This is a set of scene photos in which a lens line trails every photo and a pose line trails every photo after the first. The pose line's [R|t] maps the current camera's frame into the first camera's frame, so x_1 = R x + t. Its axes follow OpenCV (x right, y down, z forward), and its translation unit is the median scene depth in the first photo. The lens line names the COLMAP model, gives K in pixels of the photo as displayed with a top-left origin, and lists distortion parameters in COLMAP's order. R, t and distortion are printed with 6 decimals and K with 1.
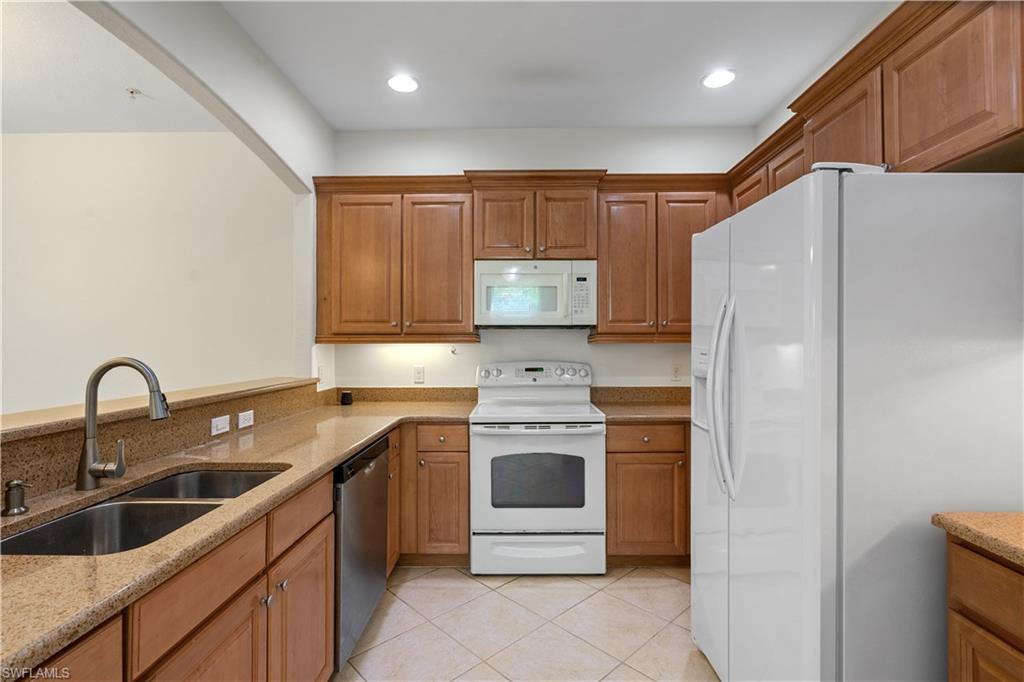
lens RADIAL K [[472.4, 0, 516.4], [0, 472.4, 342.8], [0, 0, 1]] dist [-0.005558, 0.003895]
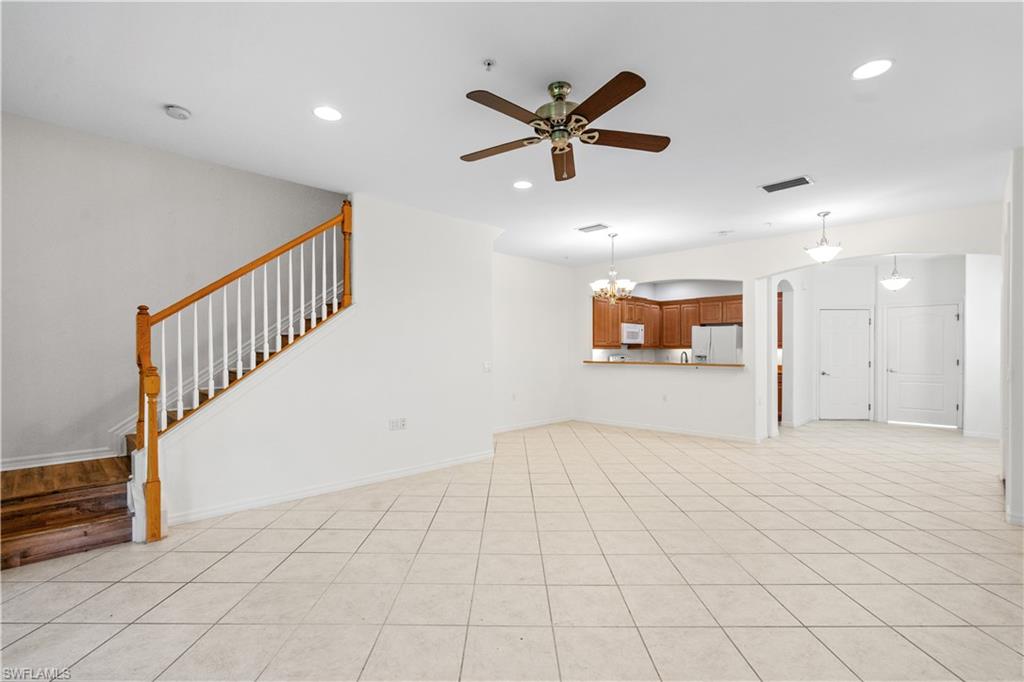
lens RADIAL K [[472.4, 0, 511.2], [0, 472.4, 353.6], [0, 0, 1]] dist [-0.005558, 0.003895]
pose [[0.698661, -0.005717, 0.715430, -2.913417], [-0.001407, 0.999955, 0.009365, 0.002466], [-0.715452, -0.007550, 0.698621, -0.679095]]
